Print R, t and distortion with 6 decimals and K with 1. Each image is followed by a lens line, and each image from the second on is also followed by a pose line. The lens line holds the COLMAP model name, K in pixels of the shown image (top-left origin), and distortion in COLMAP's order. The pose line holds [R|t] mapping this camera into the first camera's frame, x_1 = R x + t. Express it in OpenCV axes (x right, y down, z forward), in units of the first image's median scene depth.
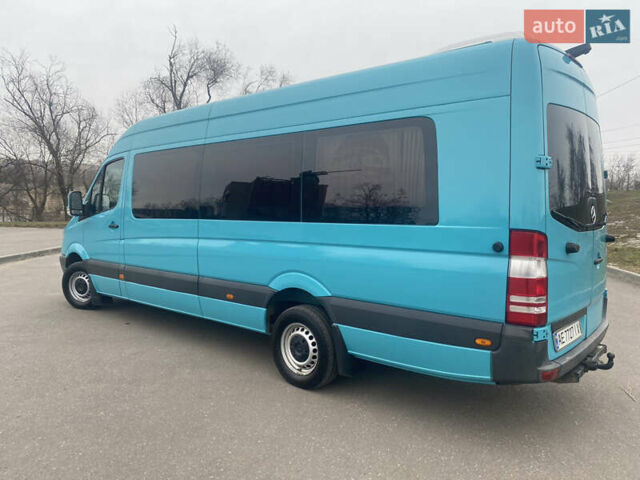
lens RADIAL K [[490.4, 0, 319.2], [0, 490.4, 237.6], [0, 0, 1]] dist [0.043102, -0.028537]
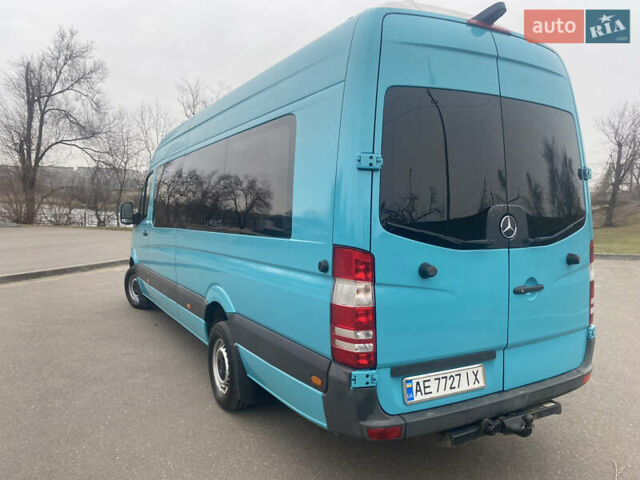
lens RADIAL K [[490.4, 0, 317.1], [0, 490.4, 240.3], [0, 0, 1]] dist [0.043102, -0.028537]
pose [[0.942745, 0.019352, -0.332951, 0.609659], [-0.023349, 0.999695, -0.008006, -0.017393], [0.332695, 0.015322, 0.942910, 0.221750]]
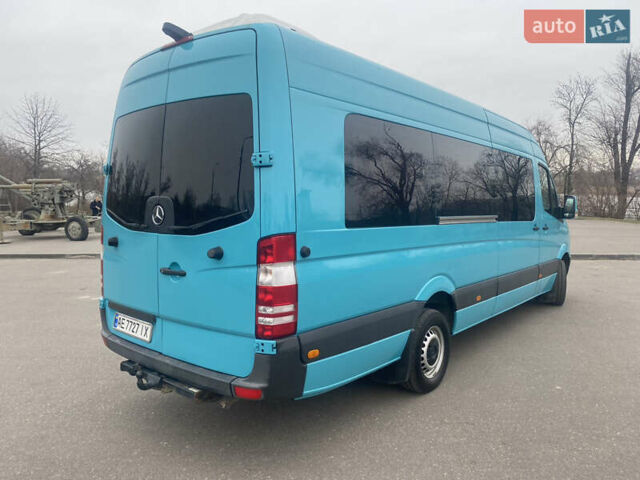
lens RADIAL K [[490.4, 0, 318.4], [0, 490.4, 239.8], [0, 0, 1]] dist [0.043102, -0.028537]
pose [[0.022627, 0.077373, -0.996745, 1.661480], [-0.080937, 0.993870, 0.075312, -0.108033], [0.996462, 0.078969, 0.028751, 1.448398]]
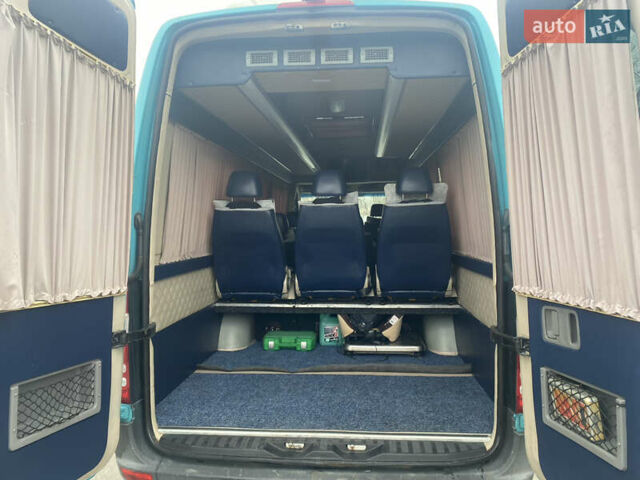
lens RADIAL K [[490.4, 0, 315.8], [0, 490.4, 240.3], [0, 0, 1]] dist [0.043102, -0.028537]
pose [[0.582713, 0.028099, -0.812192, 1.176566], [-0.050458, 0.998725, -0.001649, -0.078262], [0.811110, 0.041942, 0.583388, 0.758831]]
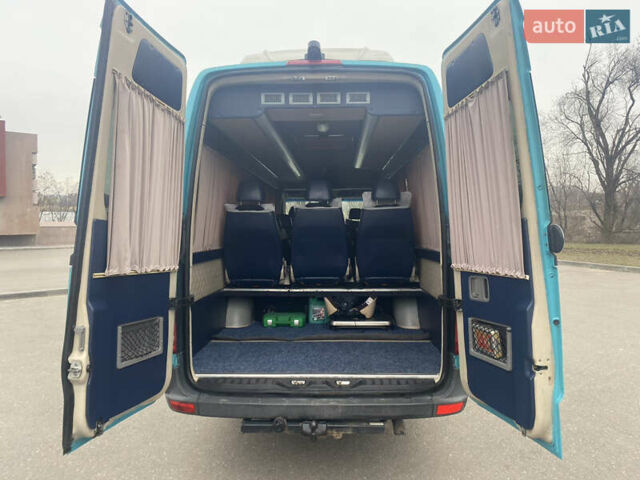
lens RADIAL K [[490.4, 0, 317.8], [0, 490.4, 244.3], [0, 0, 1]] dist [0.043102, -0.028537]
pose [[0.626482, 0.028867, -0.778901, 1.364668], [-0.052931, 0.998583, -0.005565, -0.052645], [0.777636, 0.044715, 0.627122, 0.568695]]
